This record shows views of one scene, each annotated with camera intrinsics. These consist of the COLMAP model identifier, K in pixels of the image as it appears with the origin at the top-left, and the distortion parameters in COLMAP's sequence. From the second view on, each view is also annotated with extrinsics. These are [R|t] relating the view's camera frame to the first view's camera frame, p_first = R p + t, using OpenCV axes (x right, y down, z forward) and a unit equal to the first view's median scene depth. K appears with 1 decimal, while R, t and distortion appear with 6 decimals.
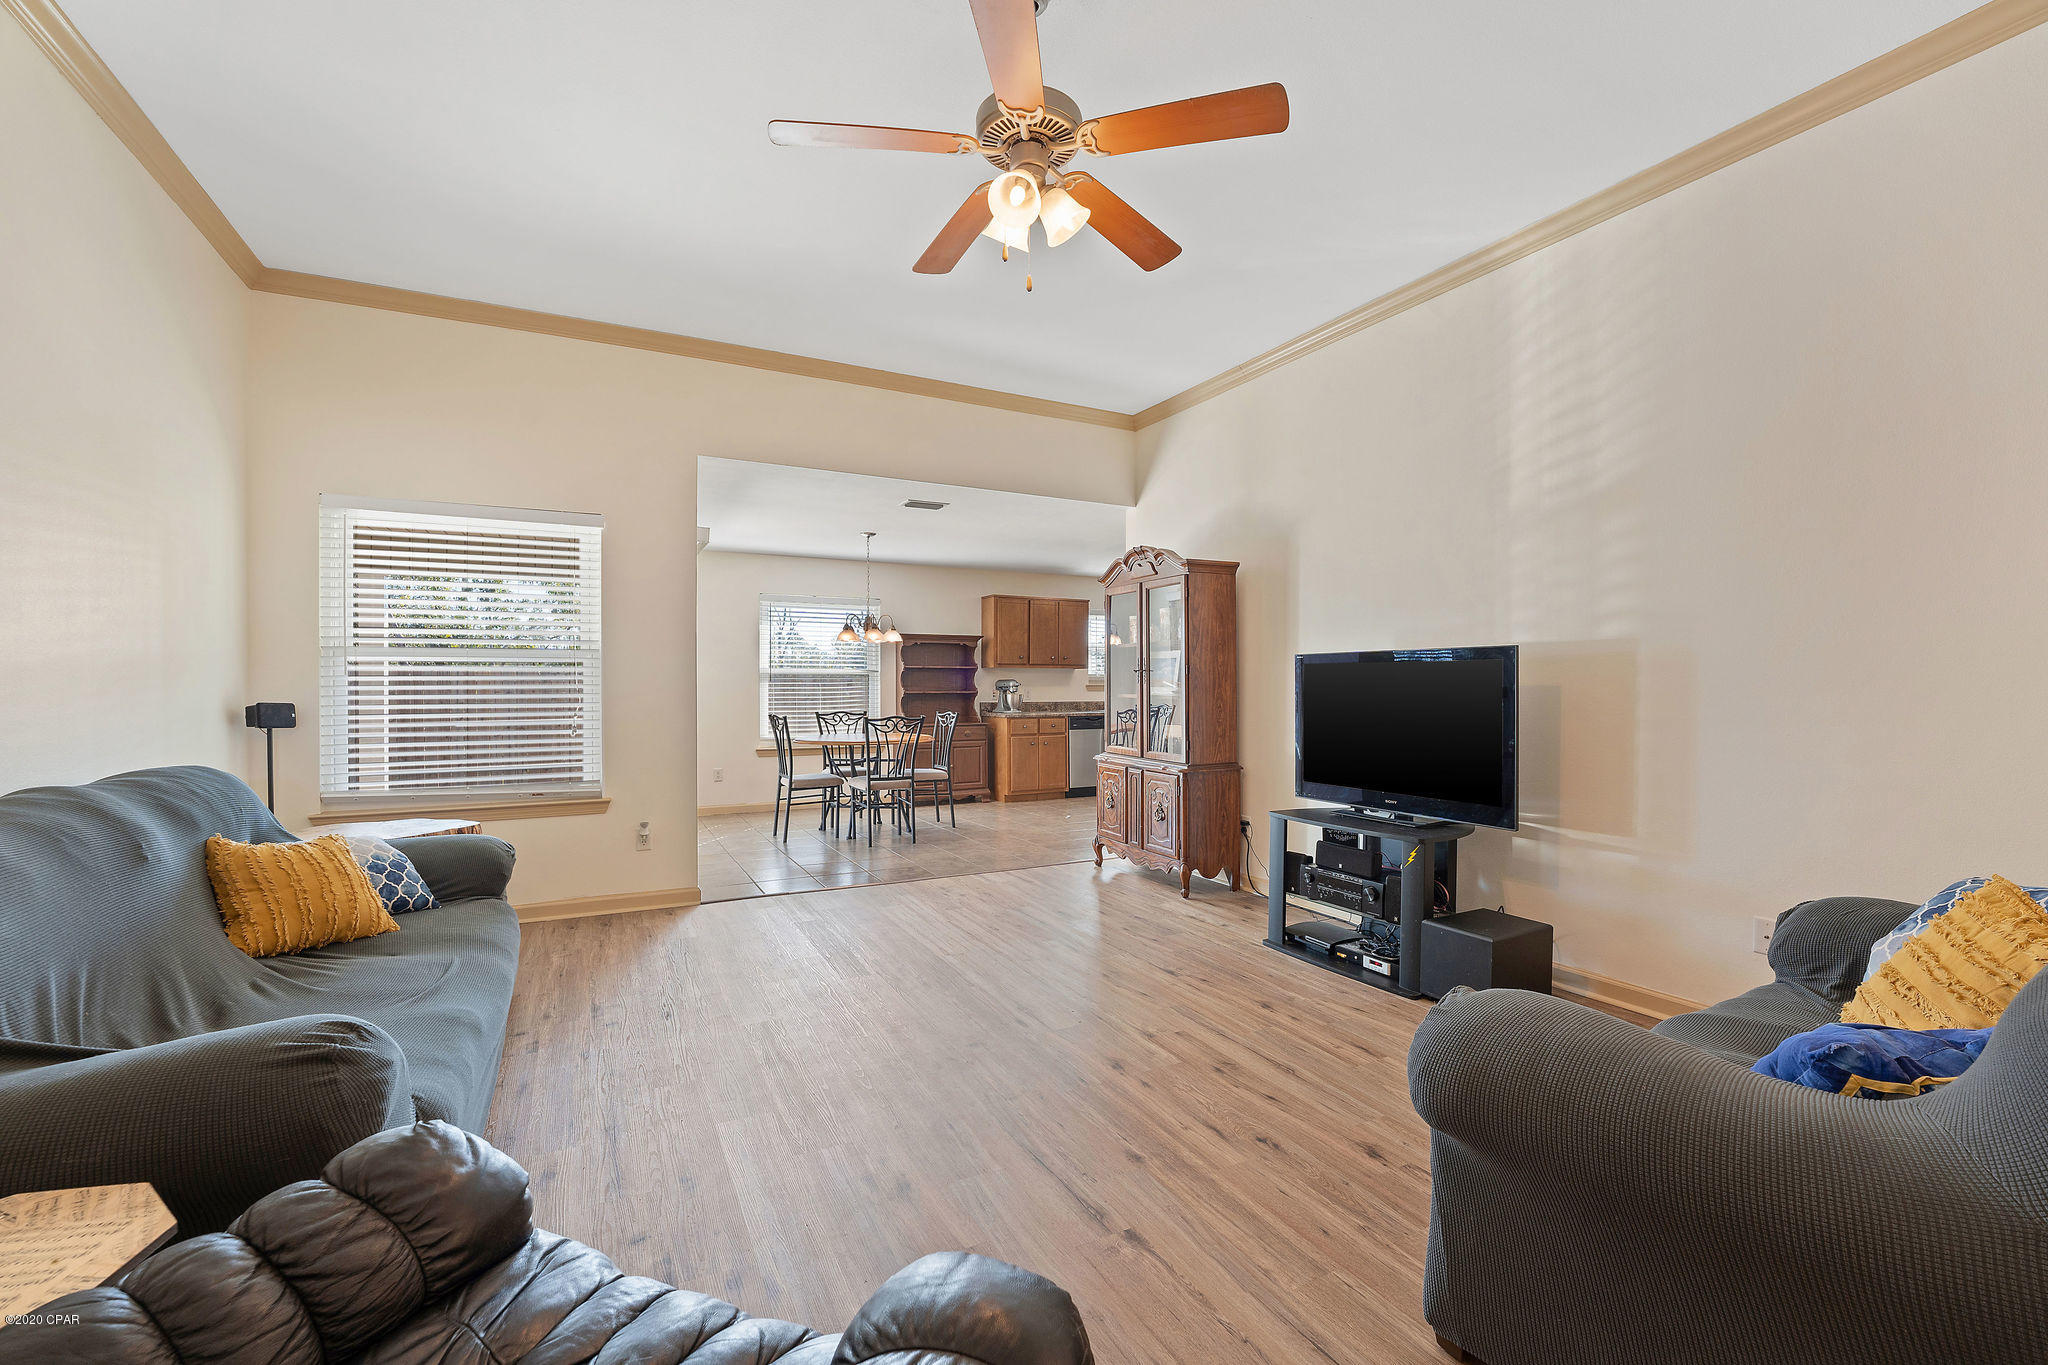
lens RADIAL K [[834.0, 0, 1026.5], [0, 834.0, 688.2], [0, 0, 1]] dist [-0.020546, 0.000193]
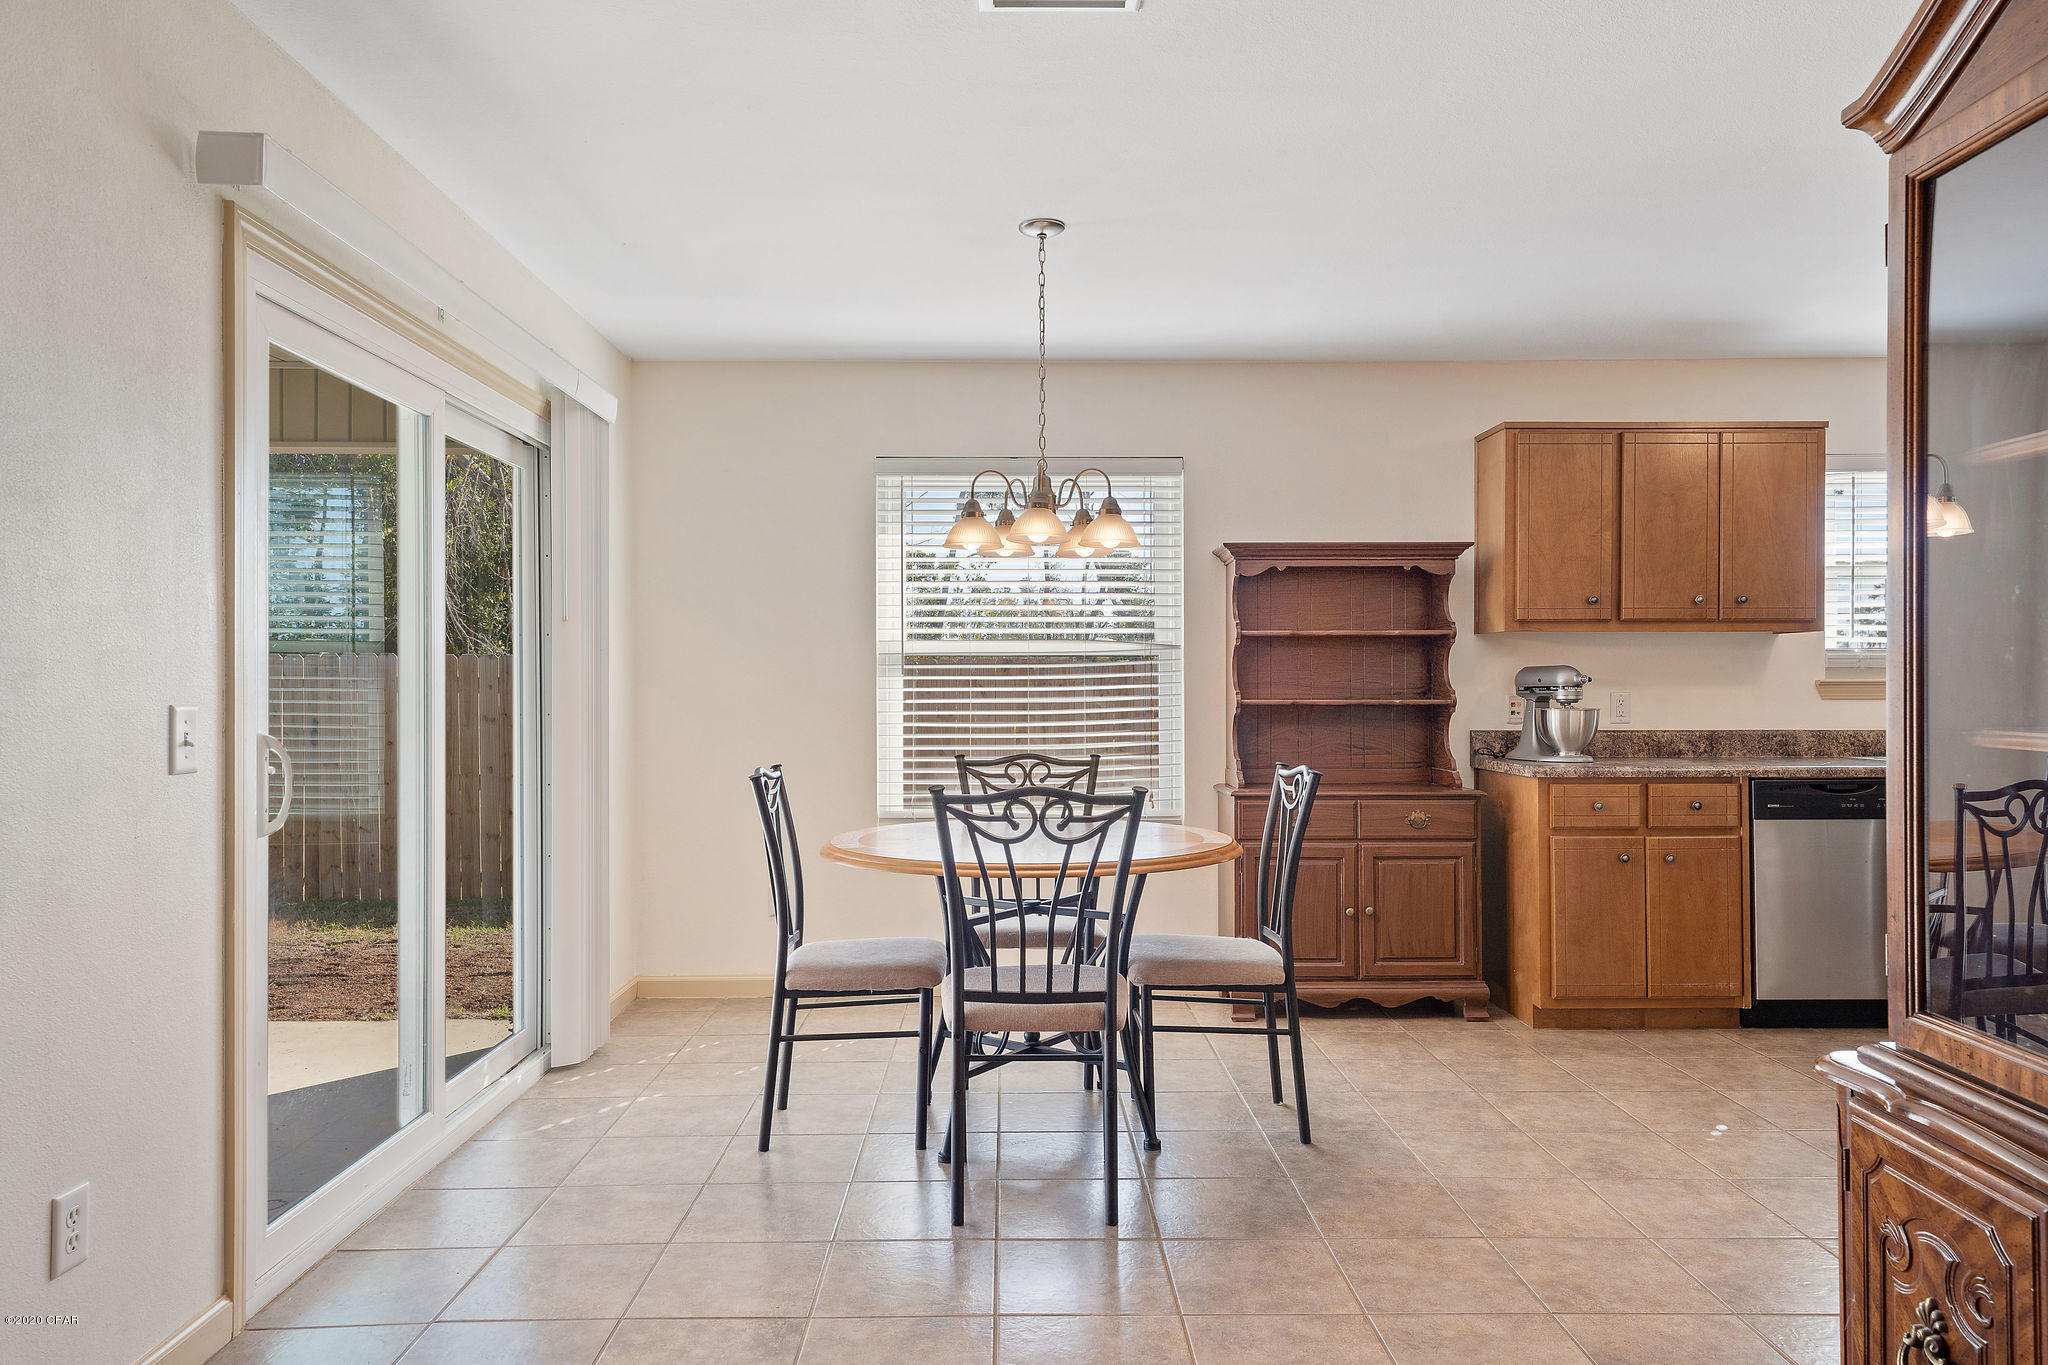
lens RADIAL K [[1350.5, 0, 1024.3], [0, 1350.5, 688.1], [0, 0, 1]] dist [0.025829, 0.001739]
pose [[0.895728, 0.001312, -0.444600, 0.032991], [-0.000863, 0.999999, 0.001211, -0.001707], [0.444601, -0.000701, 0.895729, 0.409968]]
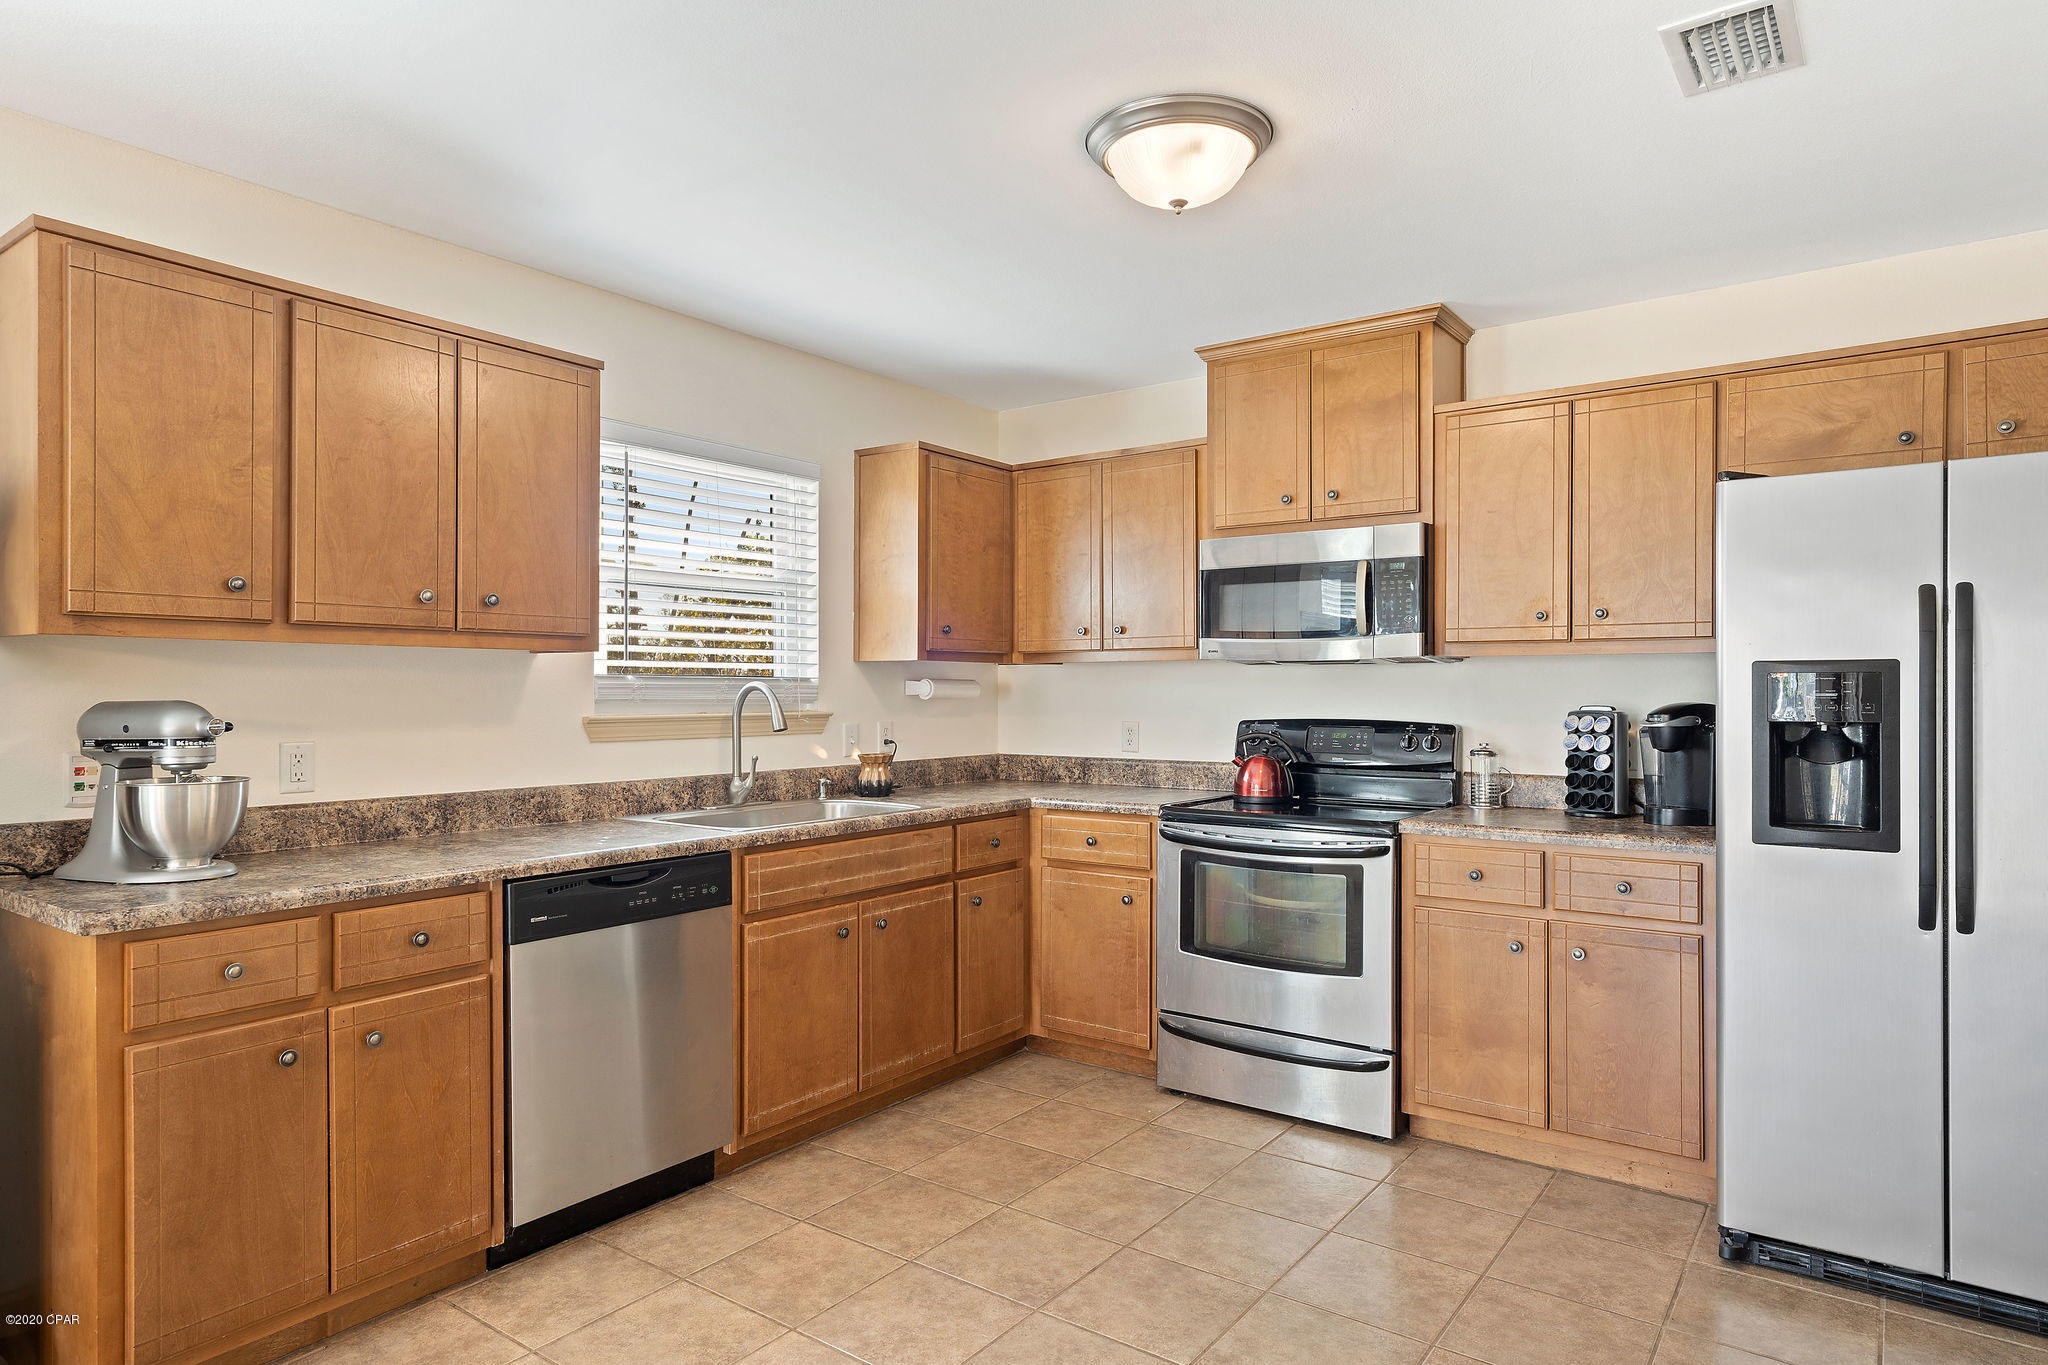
lens RADIAL K [[1187.8, 0, 1025.8], [0, 1187.8, 691.3], [0, 0, 1]] dist [0.007029, 0.002845]
pose [[0.895838, 0.001580, 0.444379, 0.035277], [-0.000111, 0.999994, -0.003332, -0.012232], [-0.444382, 0.002935, 0.895833, 0.694982]]
